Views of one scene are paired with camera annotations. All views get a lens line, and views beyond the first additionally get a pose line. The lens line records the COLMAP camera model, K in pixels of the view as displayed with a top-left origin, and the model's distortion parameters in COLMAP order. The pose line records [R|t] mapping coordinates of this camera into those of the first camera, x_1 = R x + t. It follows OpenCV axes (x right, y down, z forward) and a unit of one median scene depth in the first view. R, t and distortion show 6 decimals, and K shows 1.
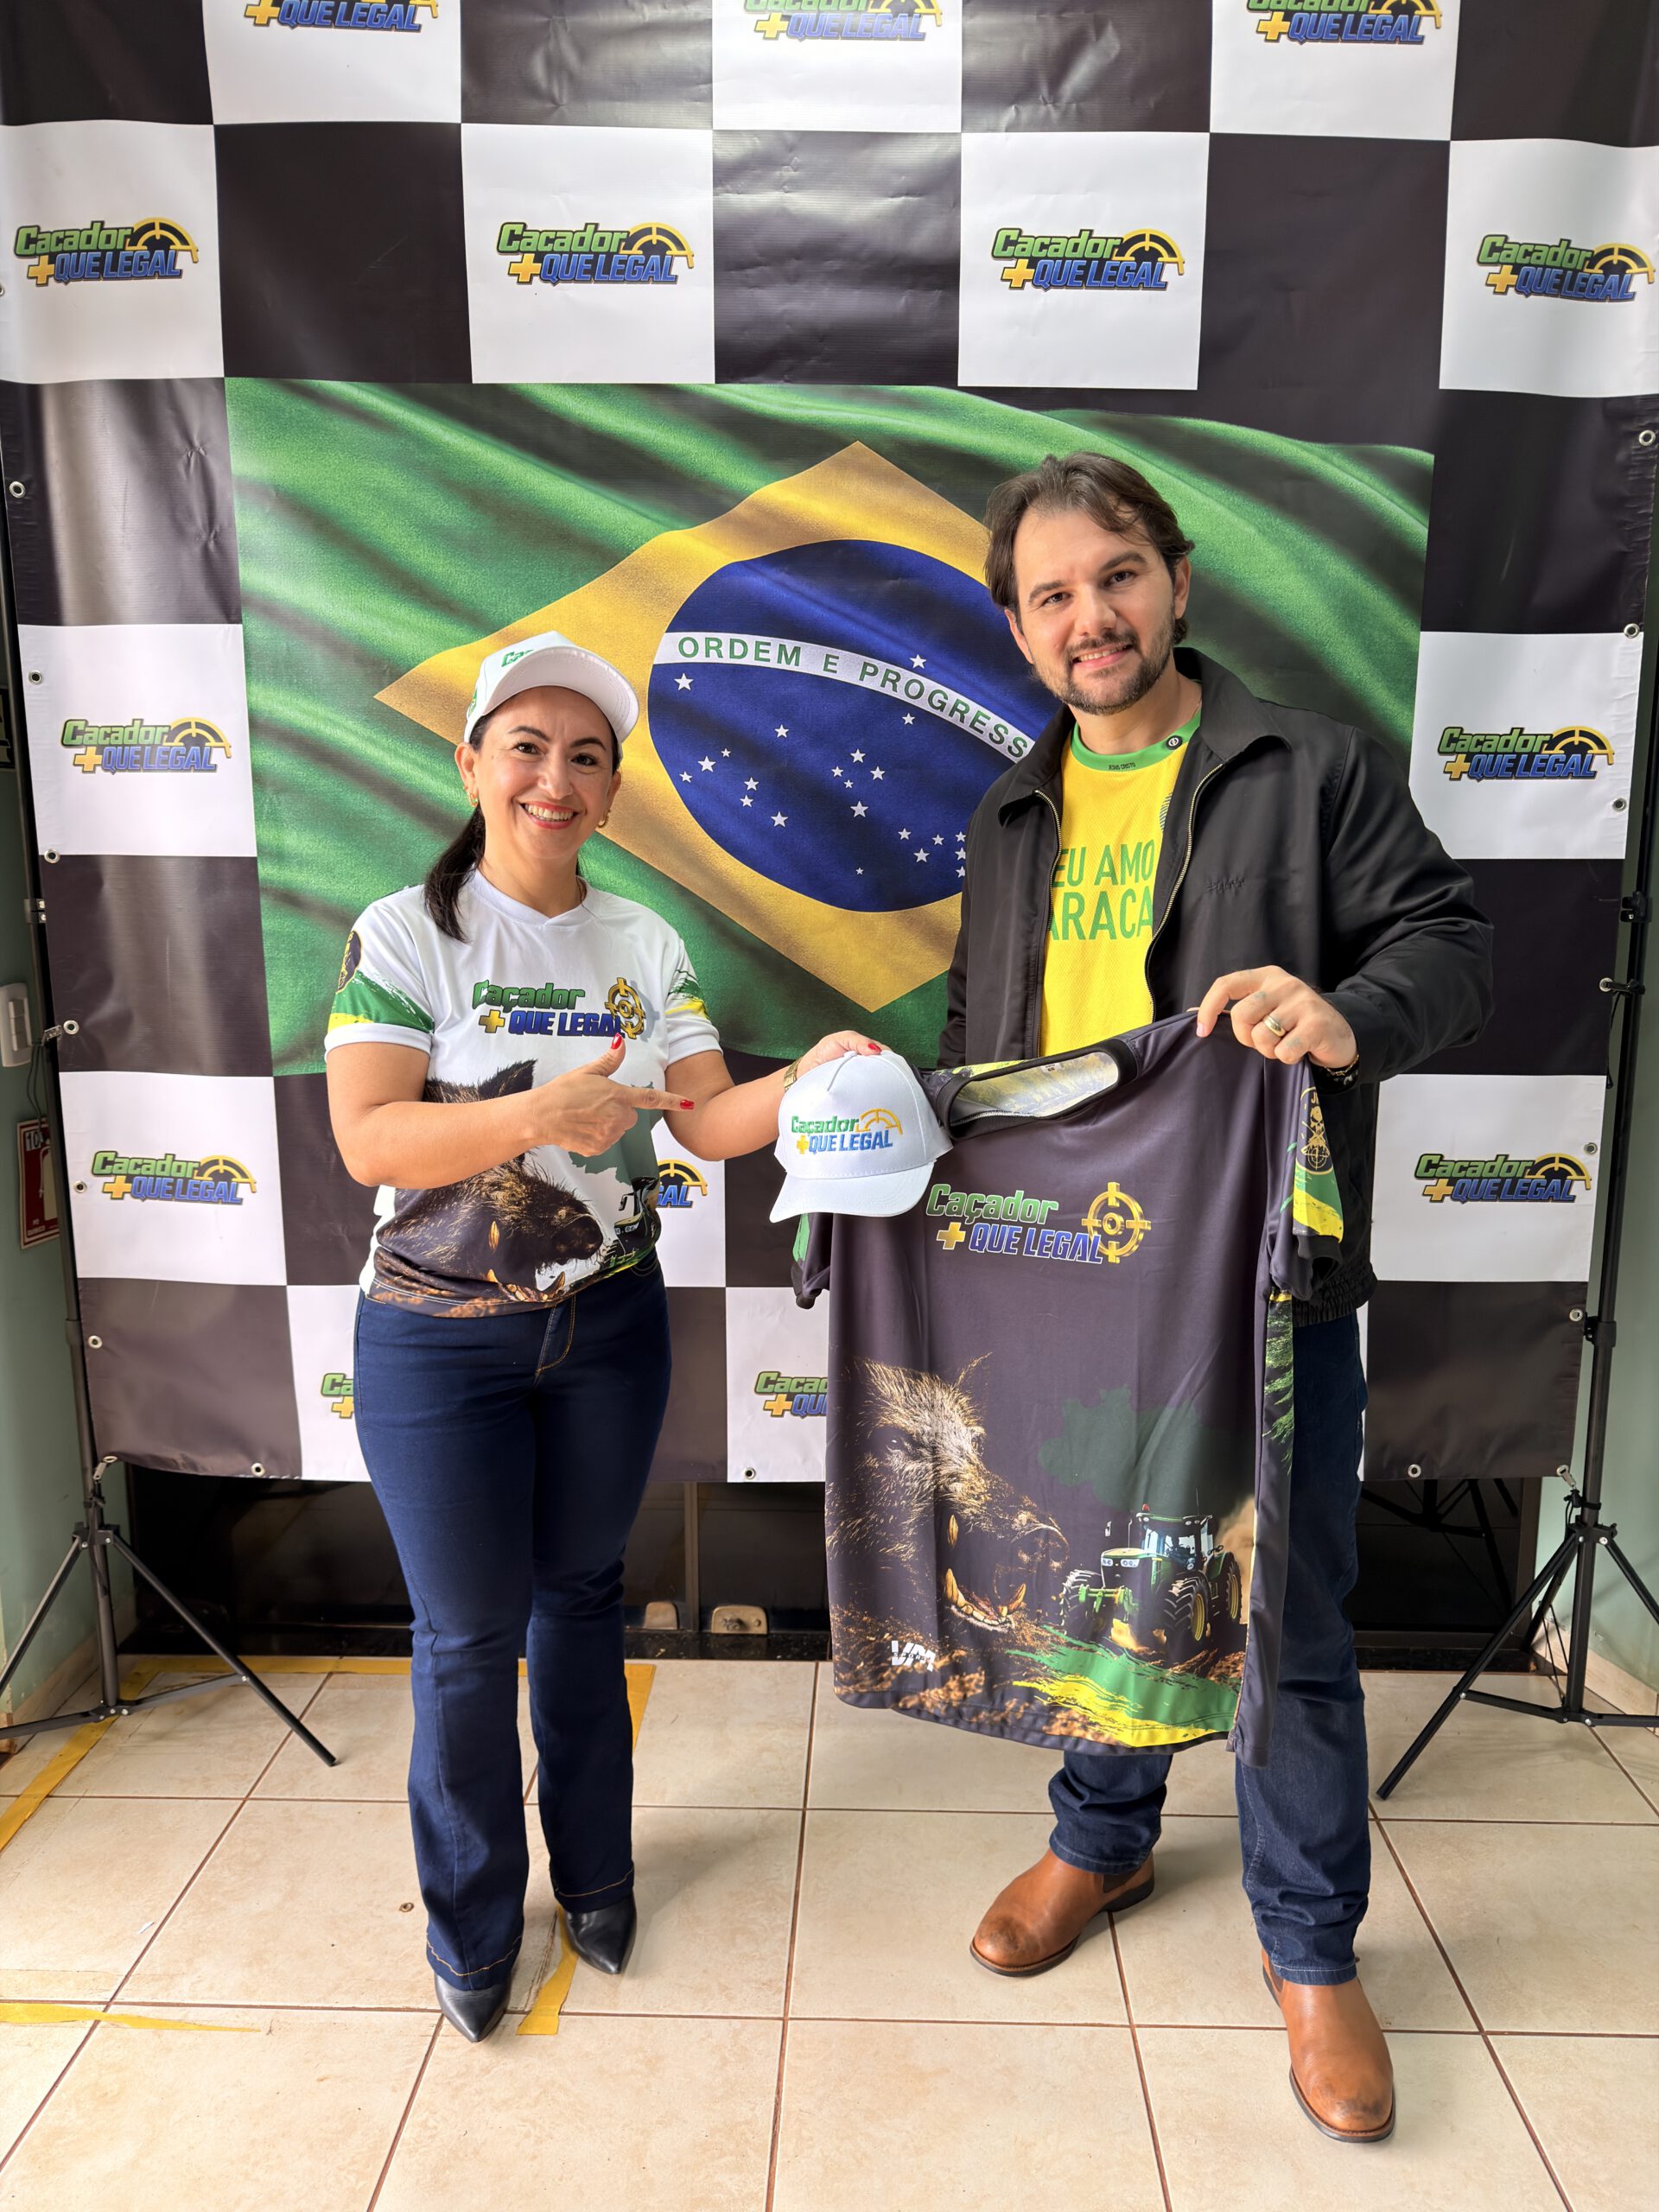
lens RADIAL K [[1554.0, 0, 840.6], [0, 1554.0, 1118.7], [0, 0, 1]] dist [-0.002337, -0.031262]
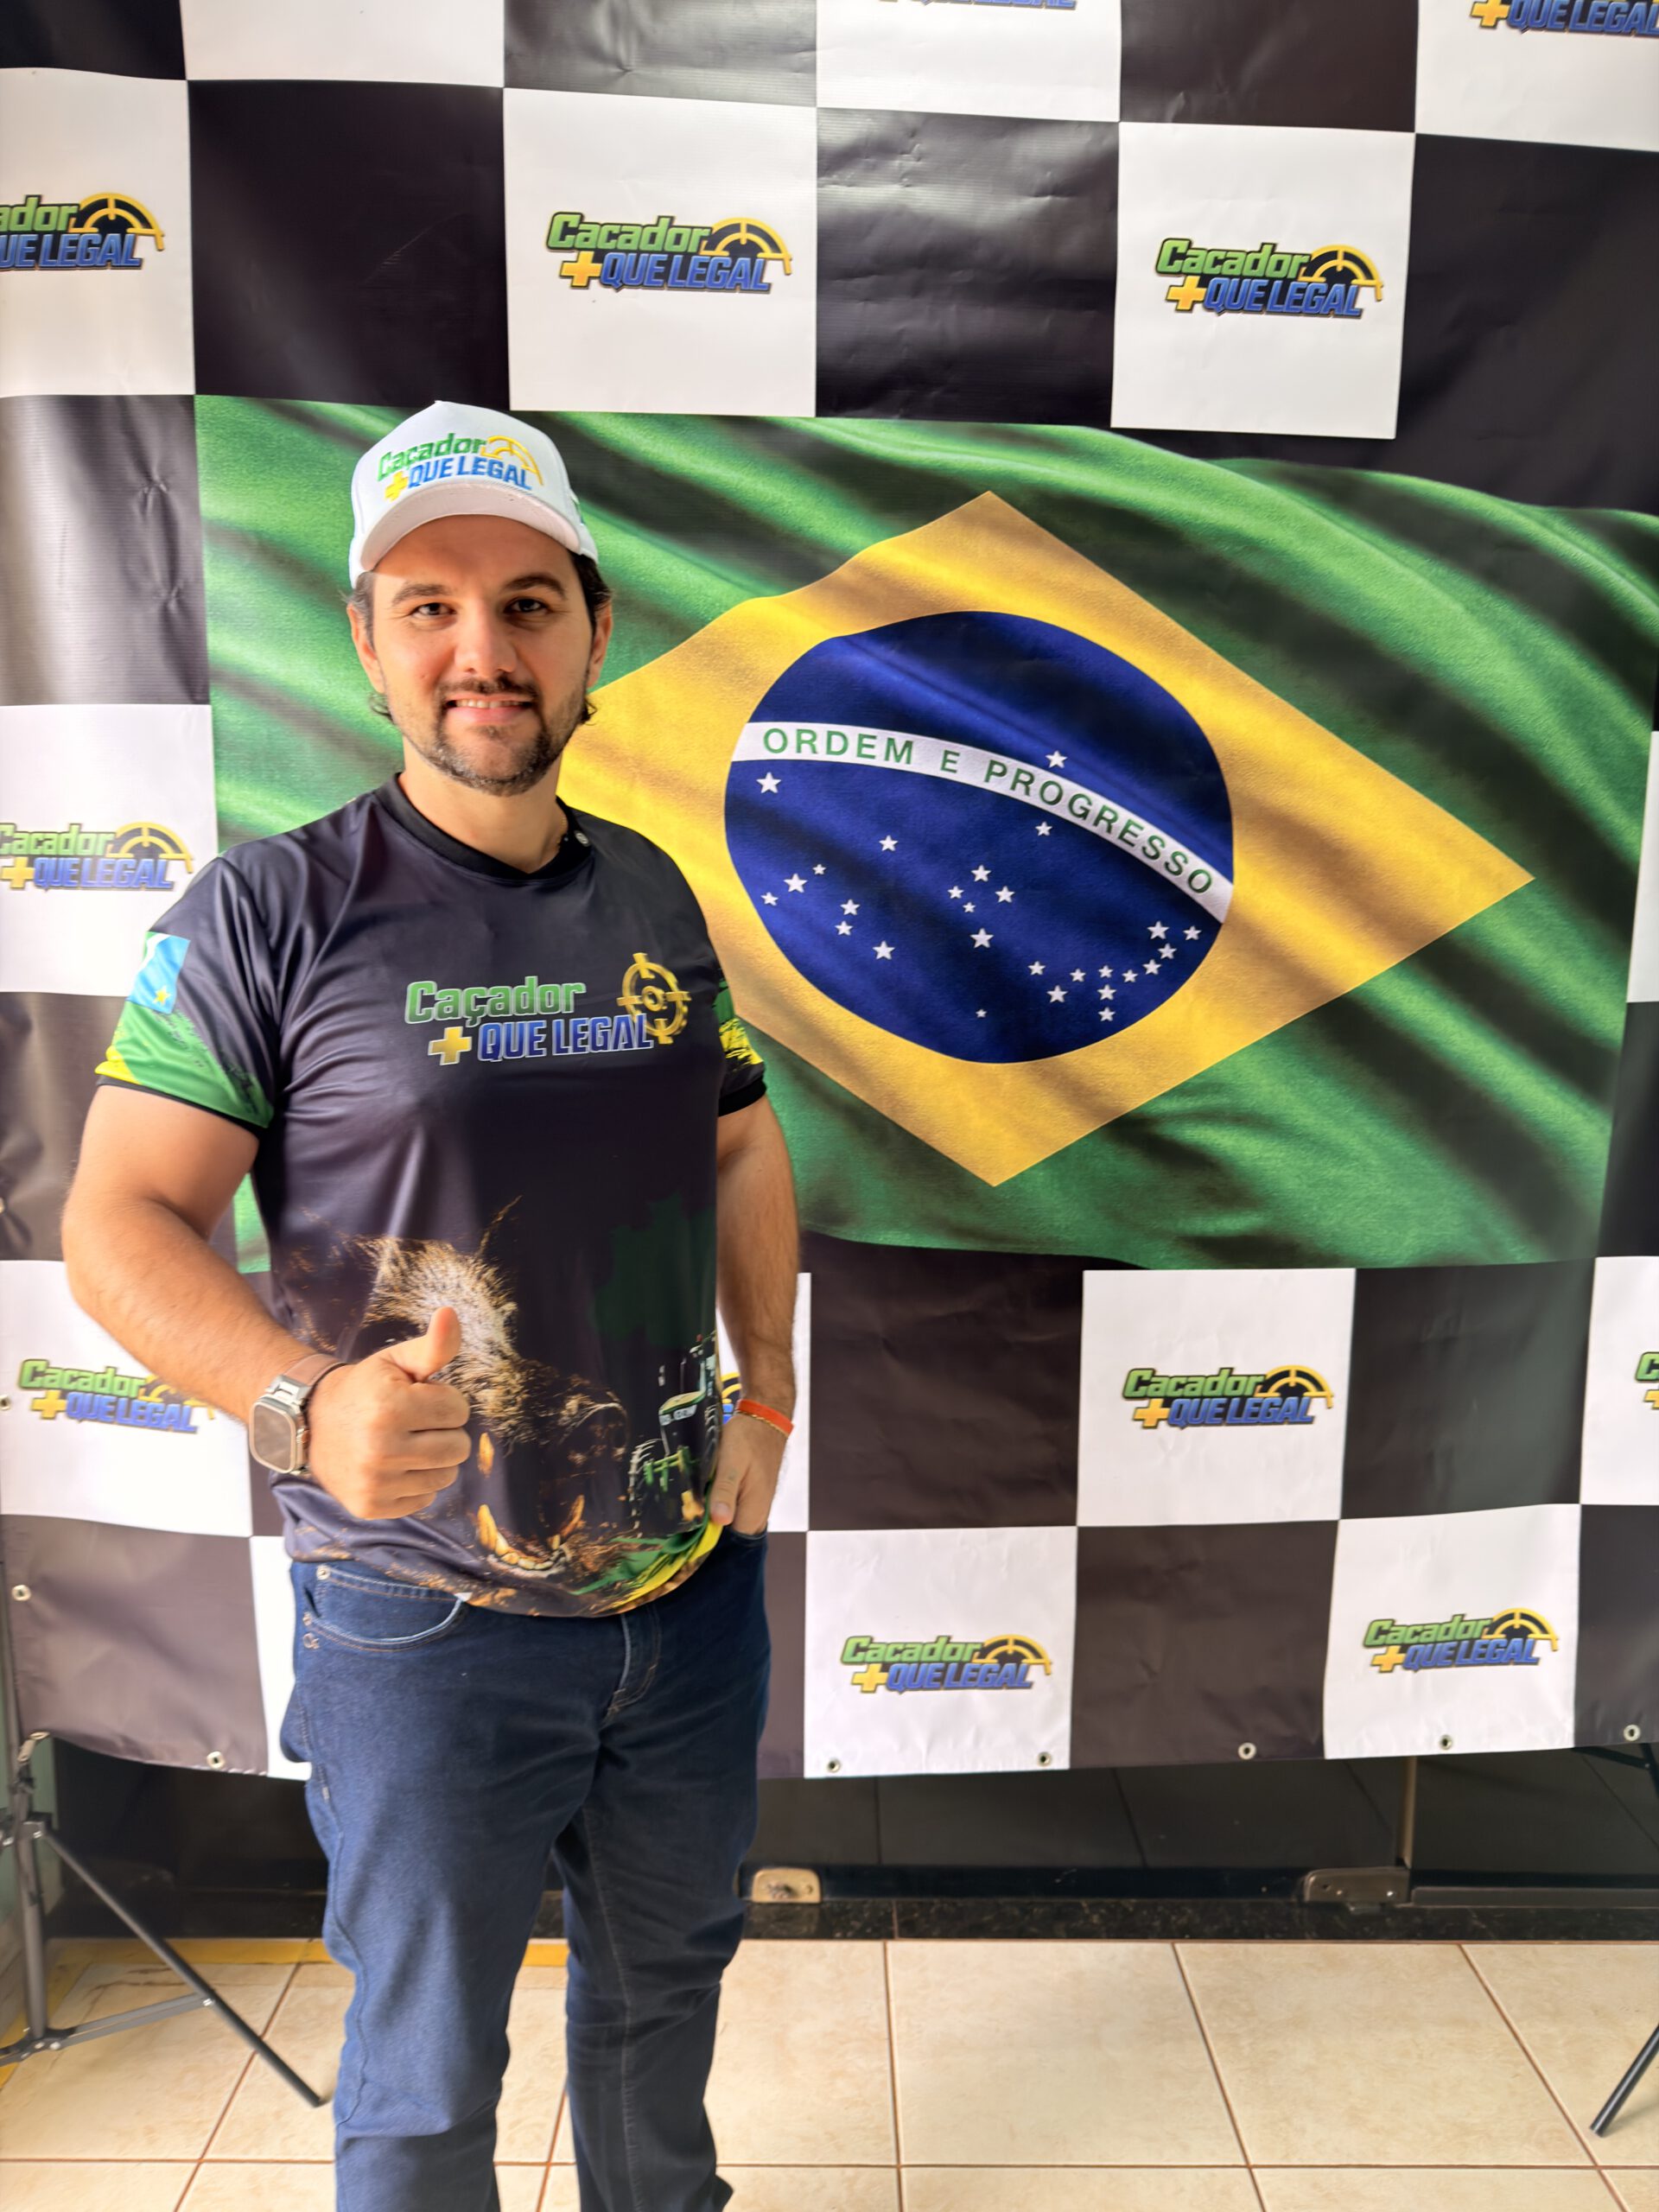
lens RADIAL K [[1554.0, 0, 825.6], [0, 1554.0, 1102.3], [0, 0, 1]] dist [-0.002337, -0.031262]
pose [[0.998569, -0.001953, 0.053435, -0.117889], [0.004040, 0.999232, -0.038968, -0.086118], [-0.053318, 0.039128, 0.997811, 0.206910]]
